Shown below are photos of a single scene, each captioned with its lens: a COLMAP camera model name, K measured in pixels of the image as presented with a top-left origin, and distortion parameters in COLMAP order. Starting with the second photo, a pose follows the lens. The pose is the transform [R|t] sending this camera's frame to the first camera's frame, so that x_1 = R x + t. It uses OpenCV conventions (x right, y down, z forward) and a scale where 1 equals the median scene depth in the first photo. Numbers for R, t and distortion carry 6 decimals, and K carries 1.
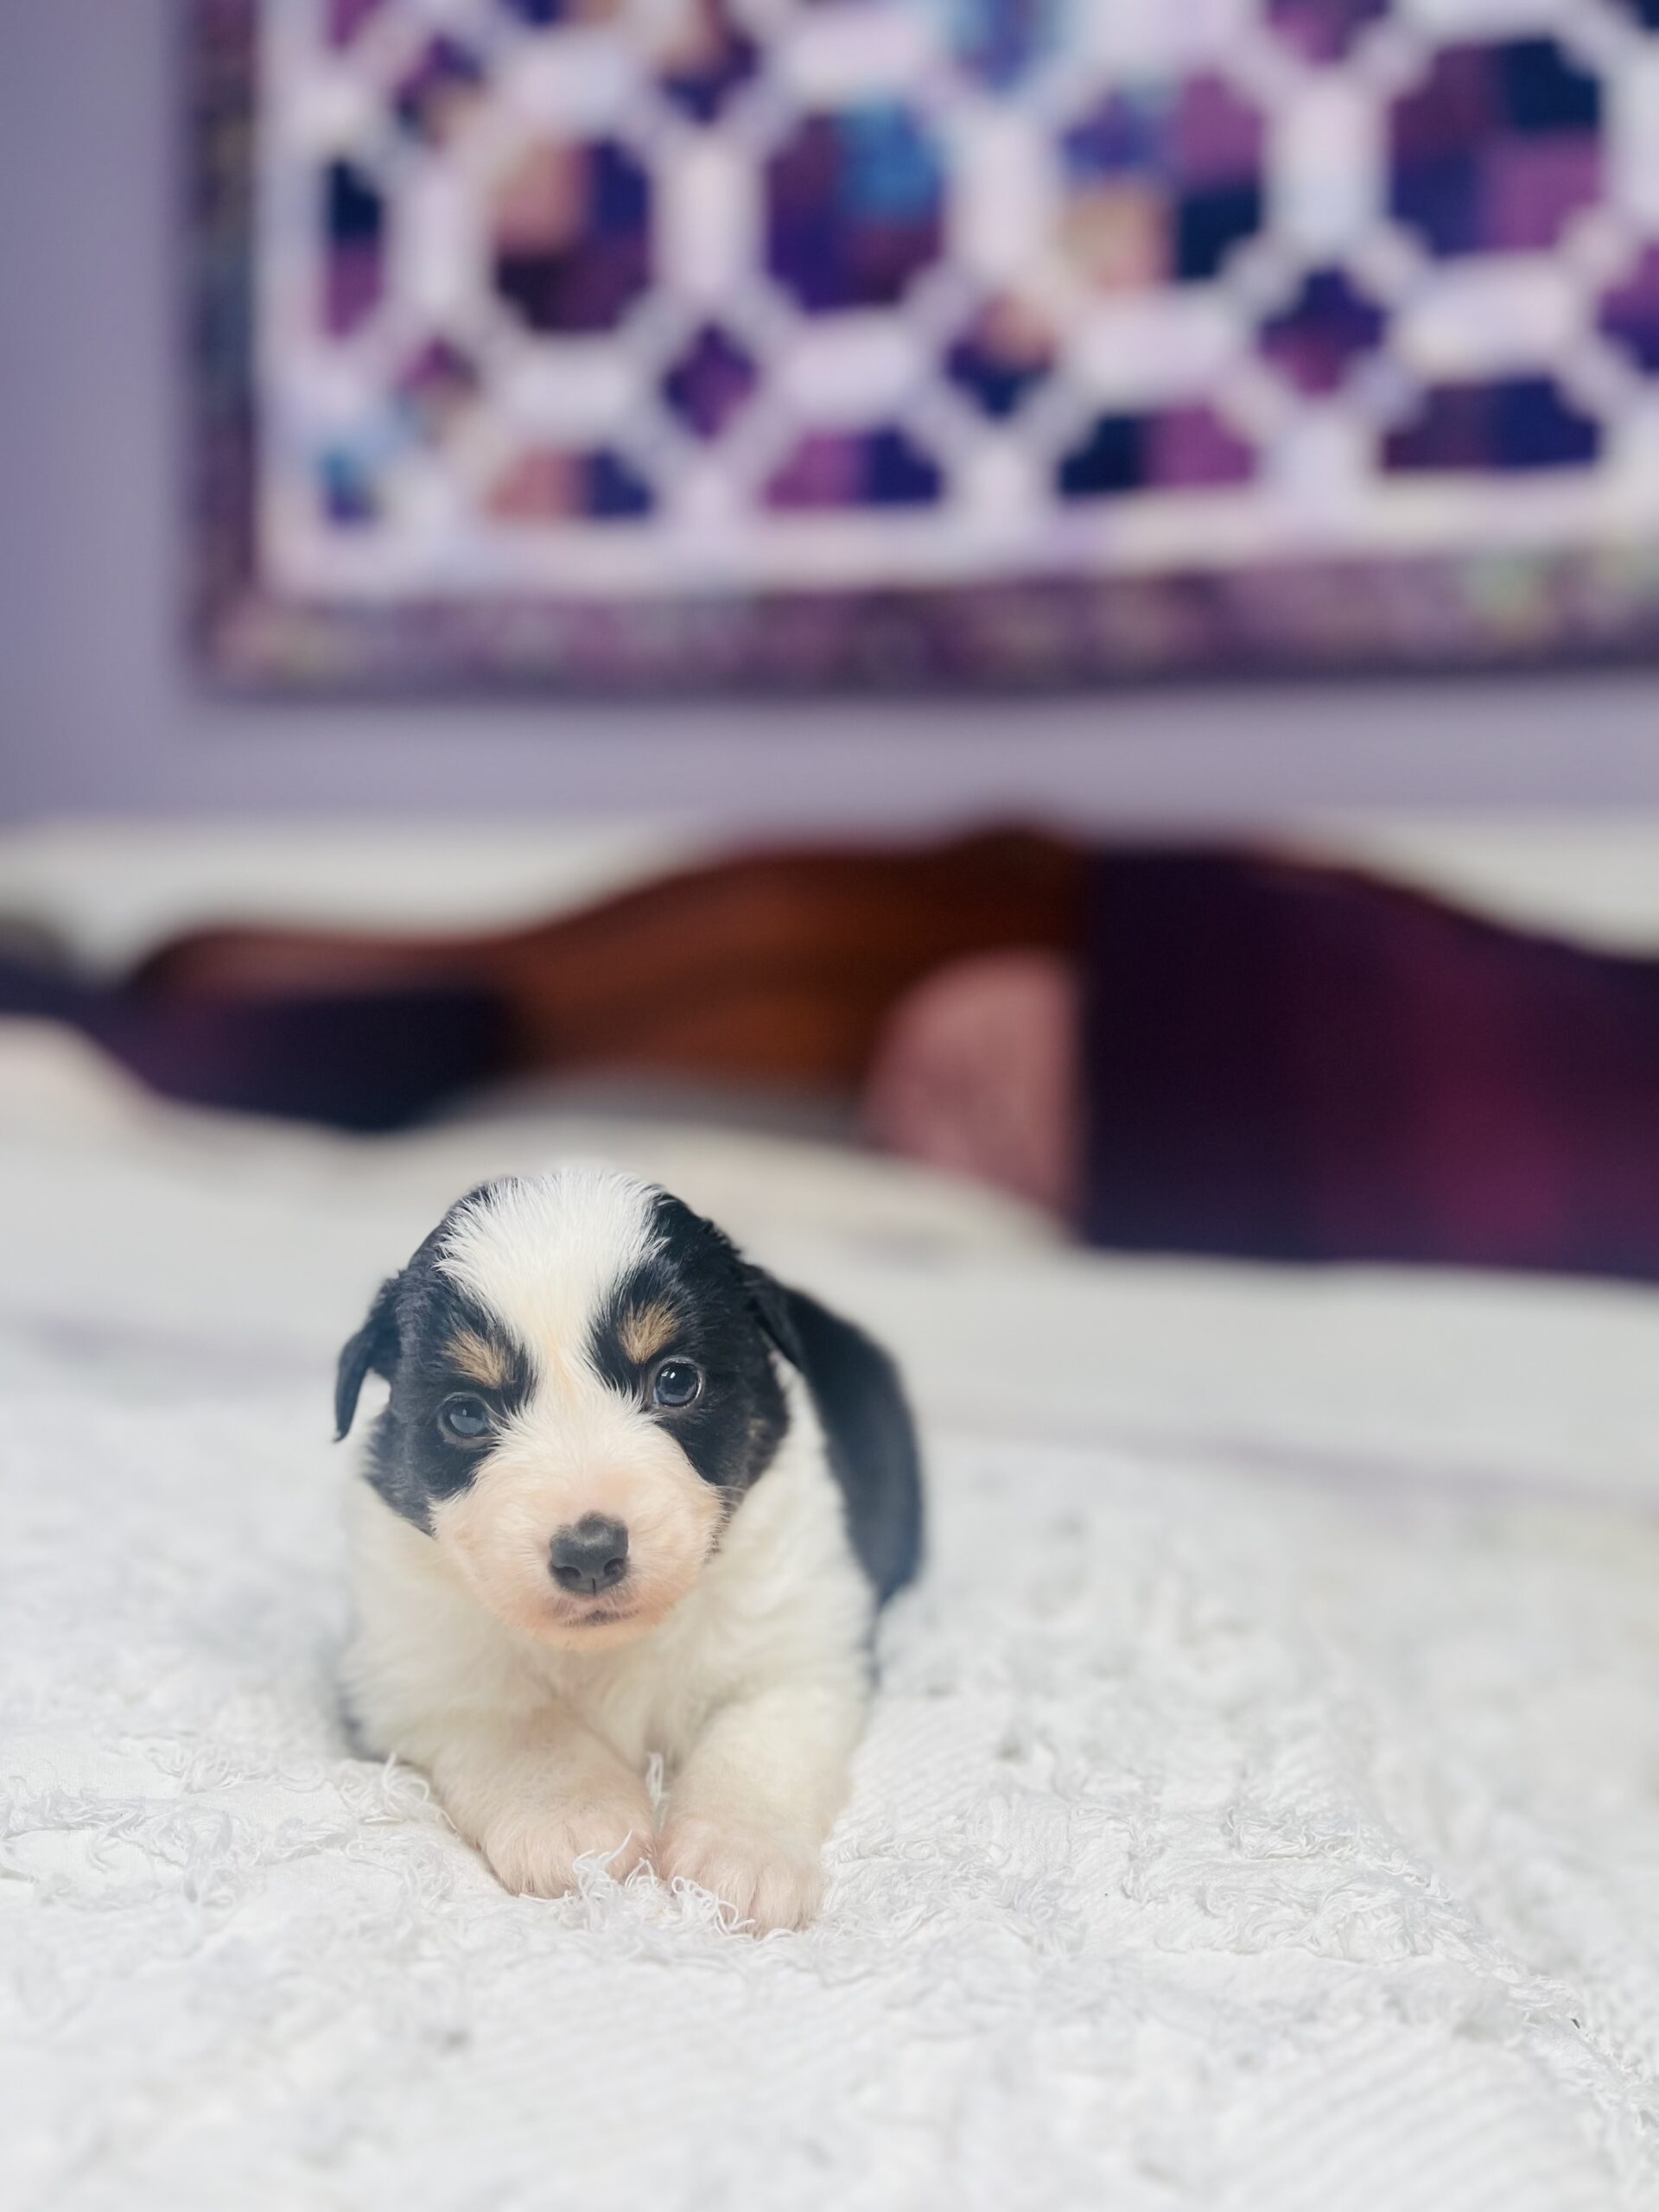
lens RADIAL K [[1694.5, 0, 829.5], [0, 1694.5, 1106.0], [0, 0, 1]] dist [0.004604, 0.000320]
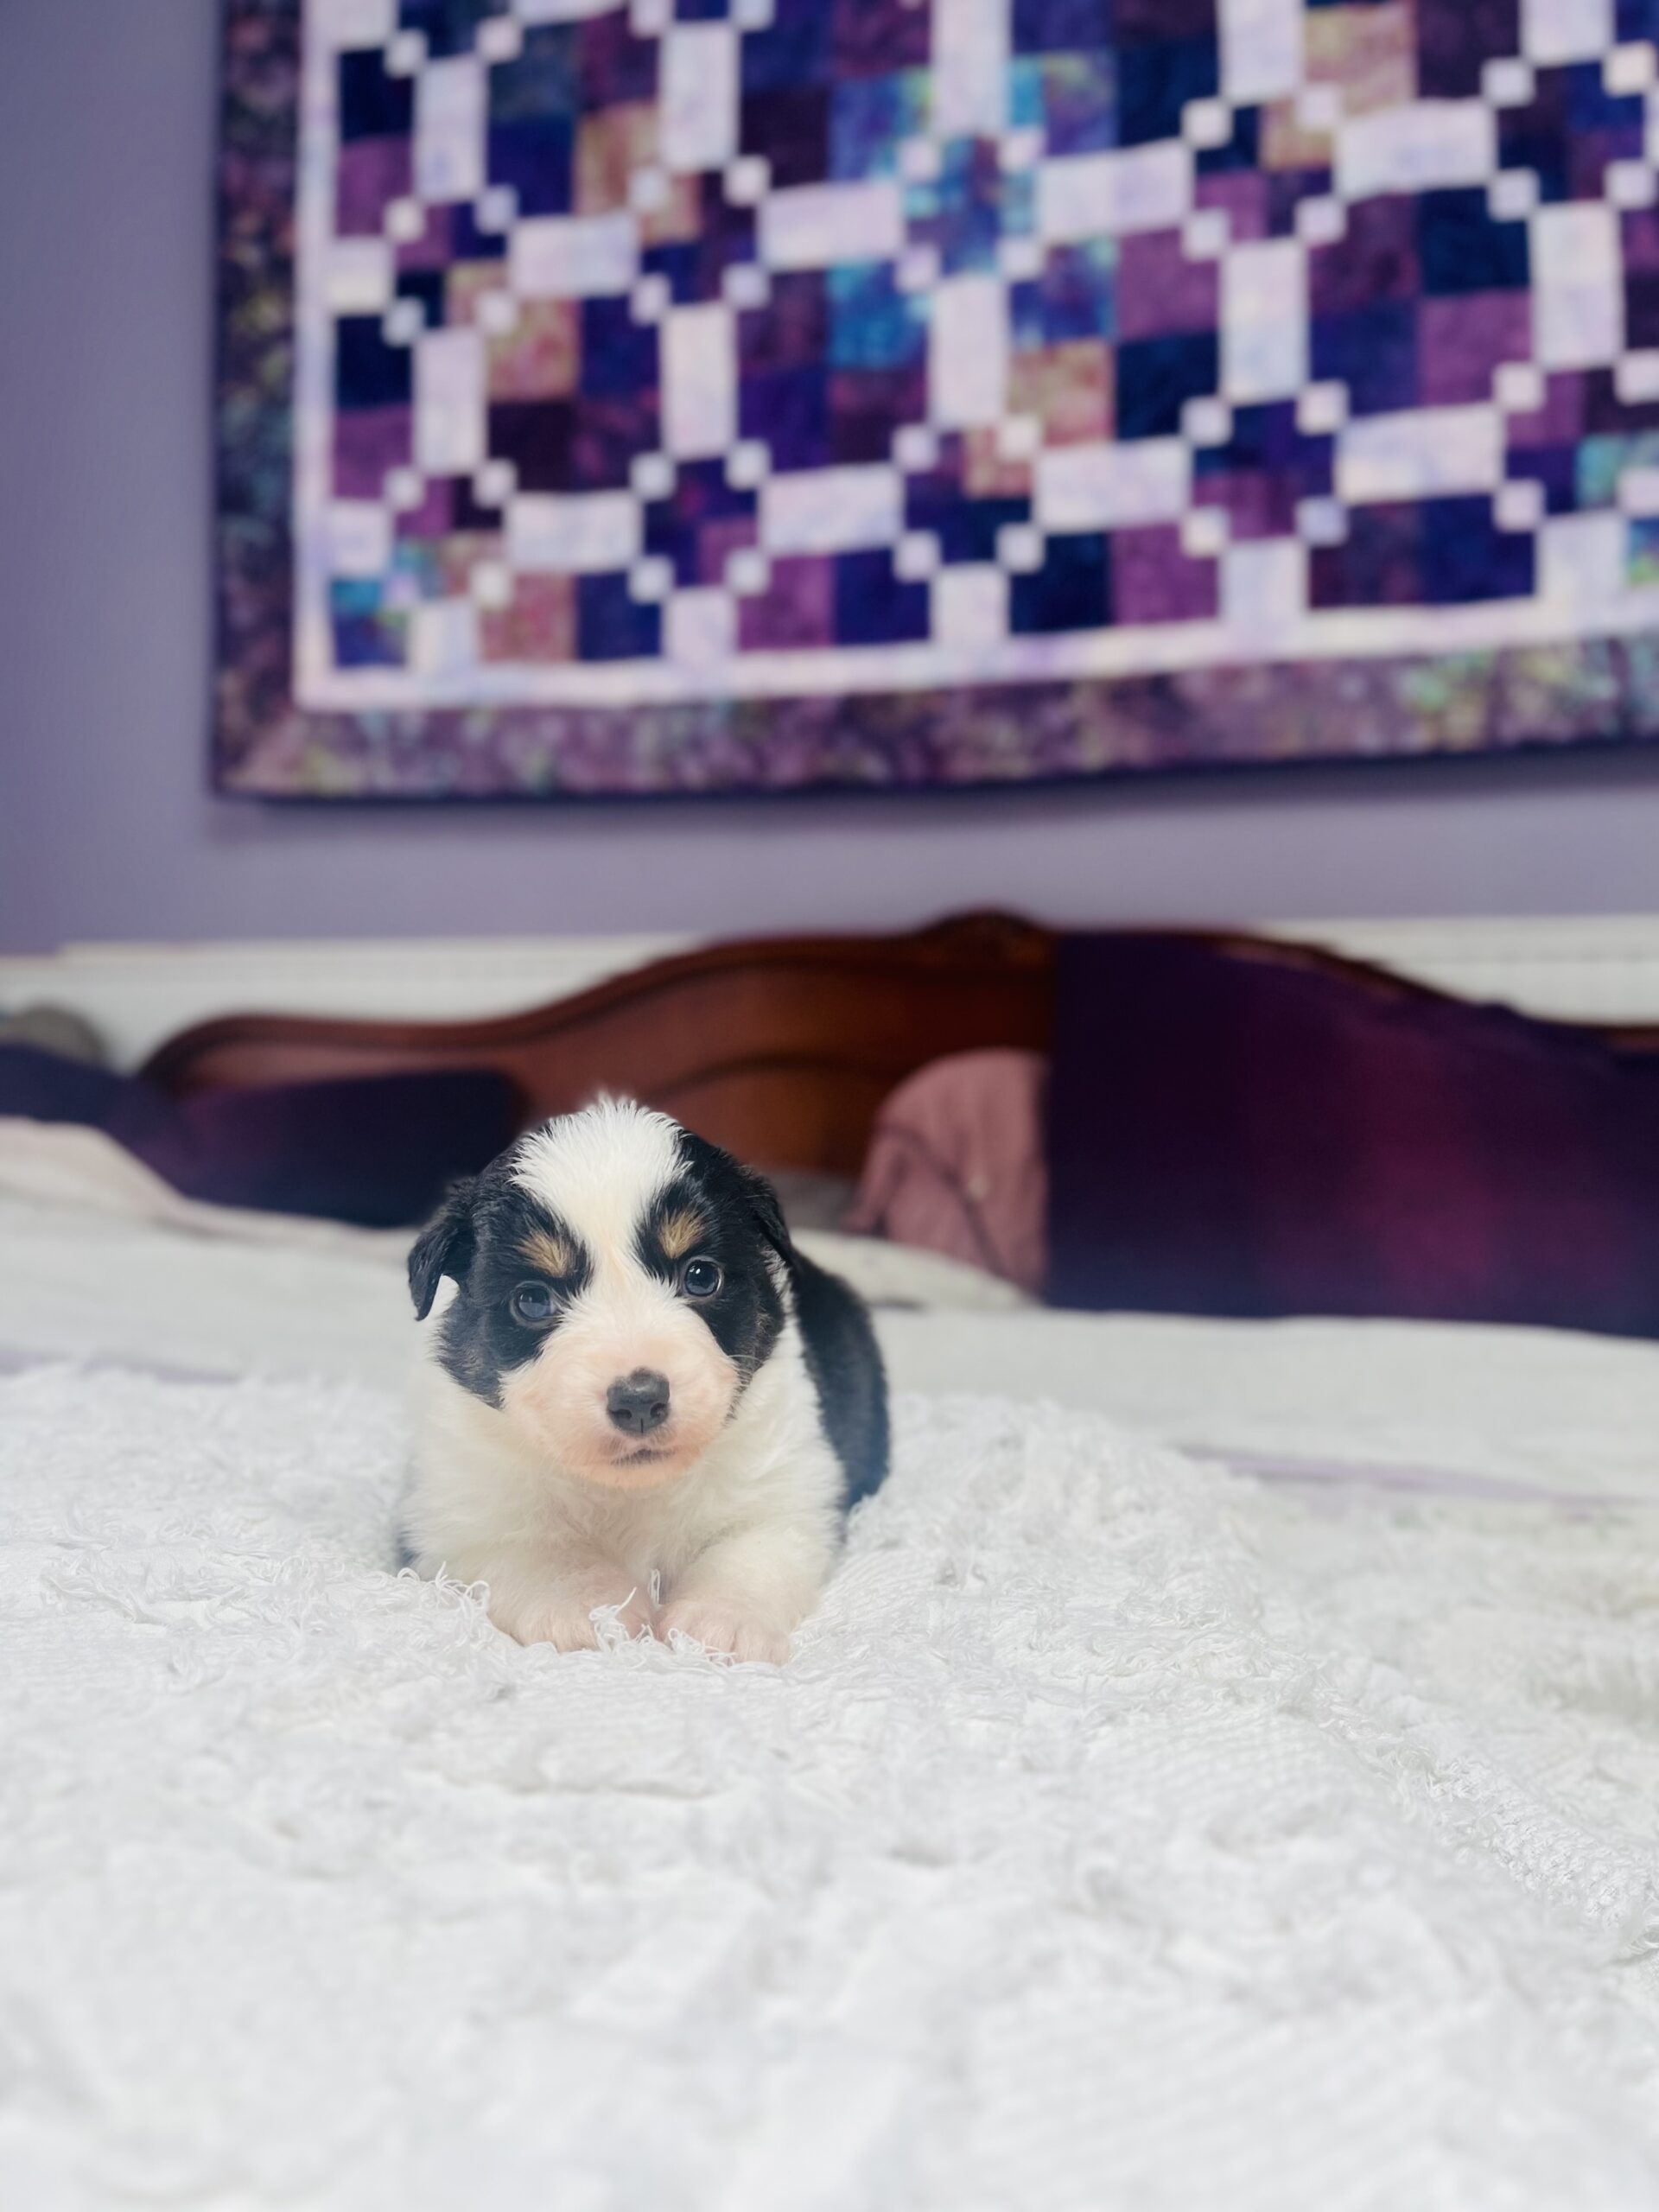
lens RADIAL K [[1691.7, 0, 809.1], [0, 1691.7, 1114.6], [0, 0, 1]] dist [0.011326, 0.002231]
pose [[0.999925, -0.008824, -0.008493, 0.020592], [0.008180, 0.997291, -0.073099, 0.133917], [0.009115, 0.073024, 0.997289, -0.226809]]
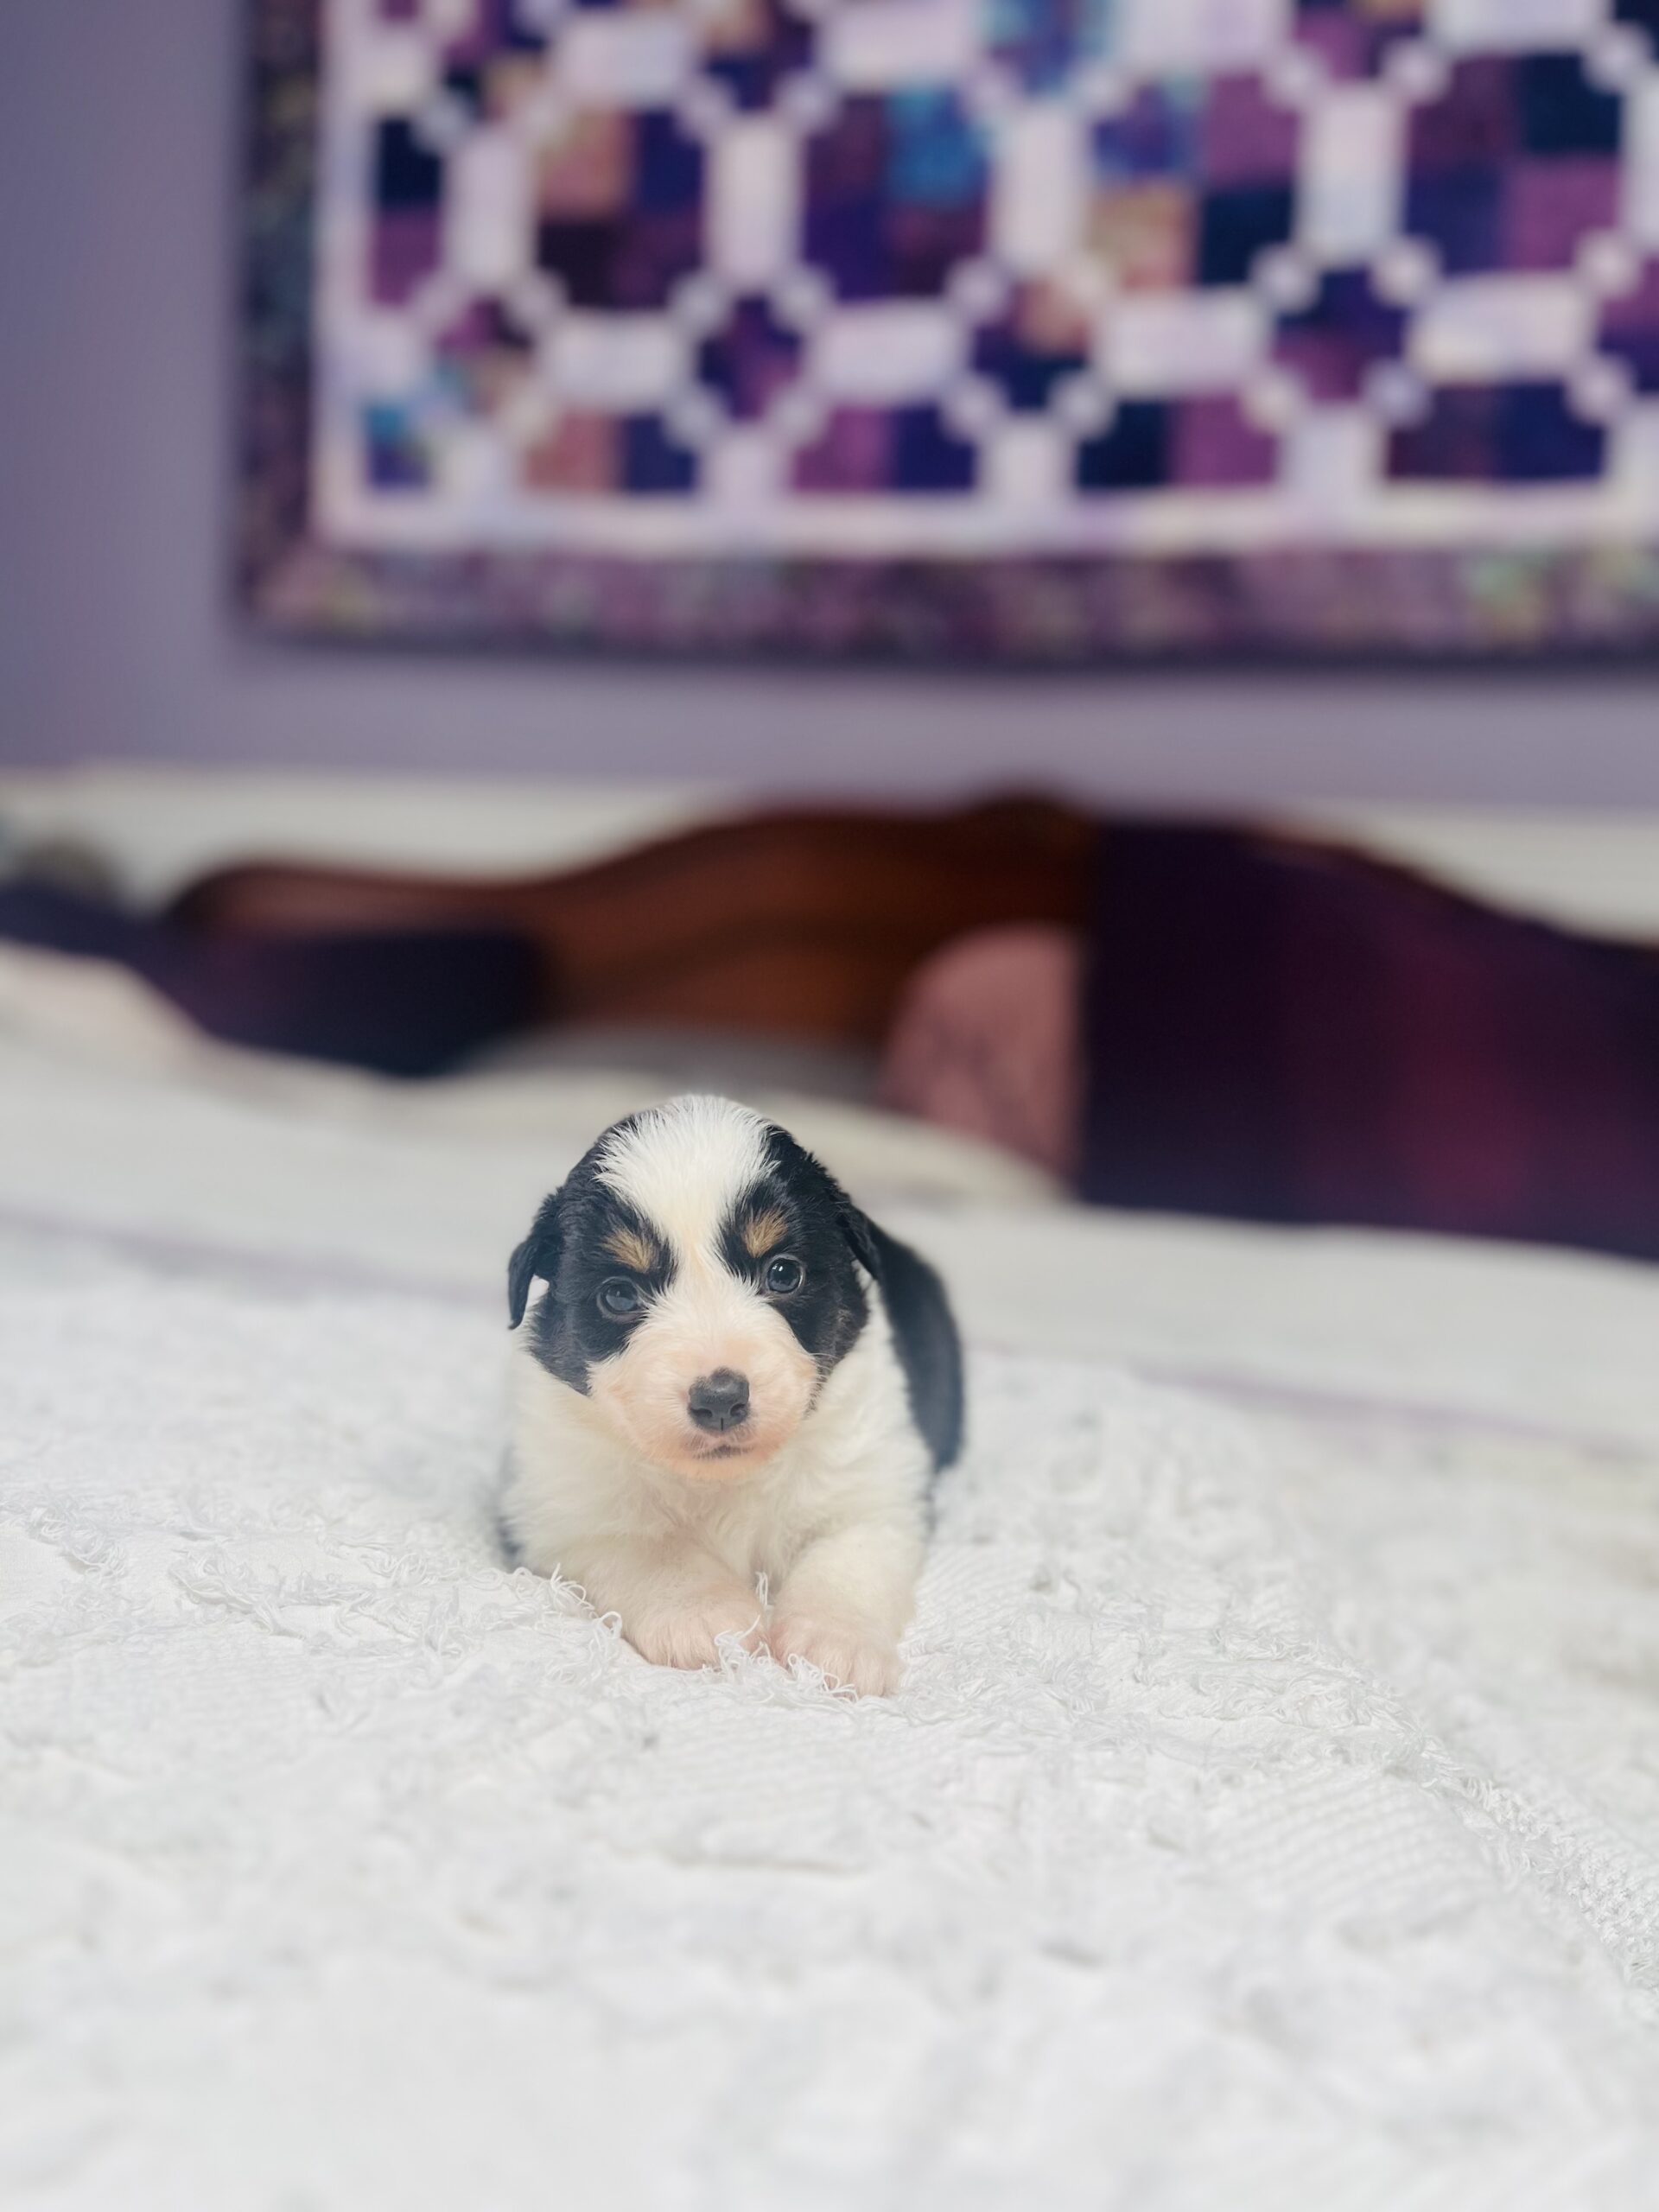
lens RADIAL K [[1694.5, 0, 829.5], [0, 1694.5, 1106.0], [0, 0, 1]] dist [0.004604, 0.000320]
pose [[0.999420, 0.033050, 0.008171, -0.069077], [-0.033262, 0.999071, 0.027398, 0.000136], [-0.007258, -0.027654, 0.999591, -0.228147]]
